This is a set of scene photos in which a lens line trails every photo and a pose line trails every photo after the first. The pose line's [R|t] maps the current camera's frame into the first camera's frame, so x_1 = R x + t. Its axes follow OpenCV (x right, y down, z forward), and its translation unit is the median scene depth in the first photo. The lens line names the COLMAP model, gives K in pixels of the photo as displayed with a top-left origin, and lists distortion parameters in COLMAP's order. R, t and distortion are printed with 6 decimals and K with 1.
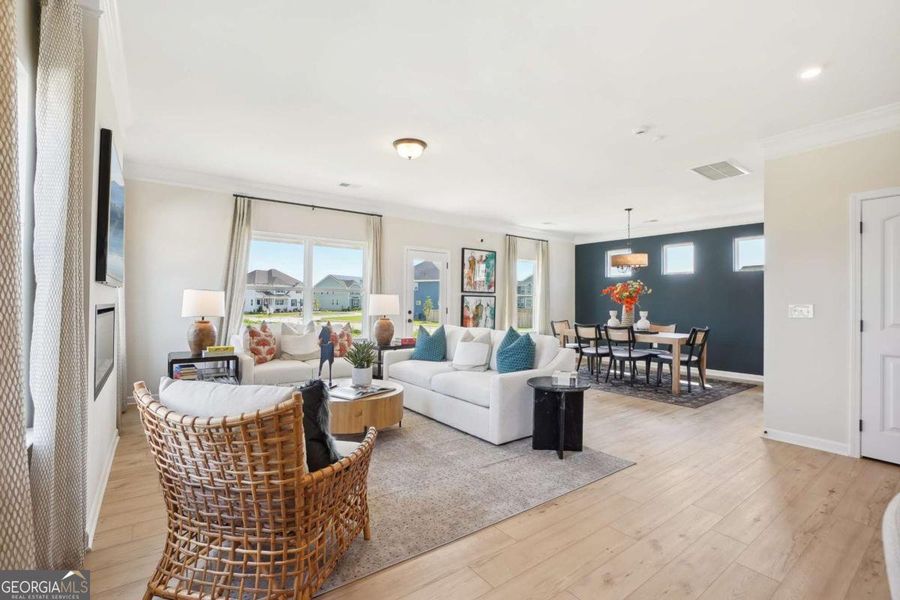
lens RADIAL K [[408.0, 0, 449.7], [0, 408.0, 308.1], [0, 0, 1]] dist [-0.029367, -0.000043]
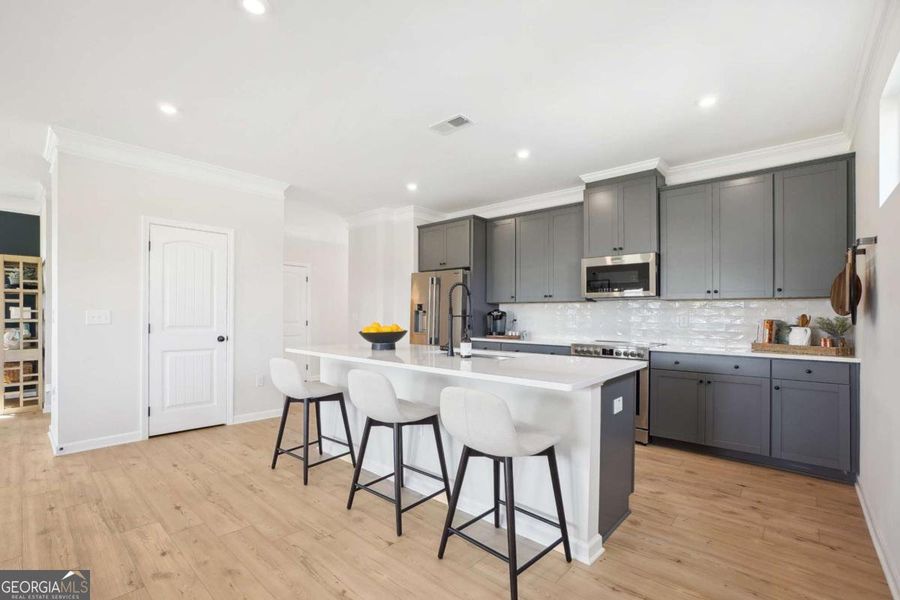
lens RADIAL K [[395.8, 0, 451.3], [0, 395.8, 317.6], [0, 0, 1]] dist [-0.000536, -0.000038]
pose [[-0.233062, -0.006255, 0.972442, -0.344041], [-0.010084, 0.999941, 0.004015, -0.002176], [-0.972410, -0.008870, -0.233112, 0.392203]]
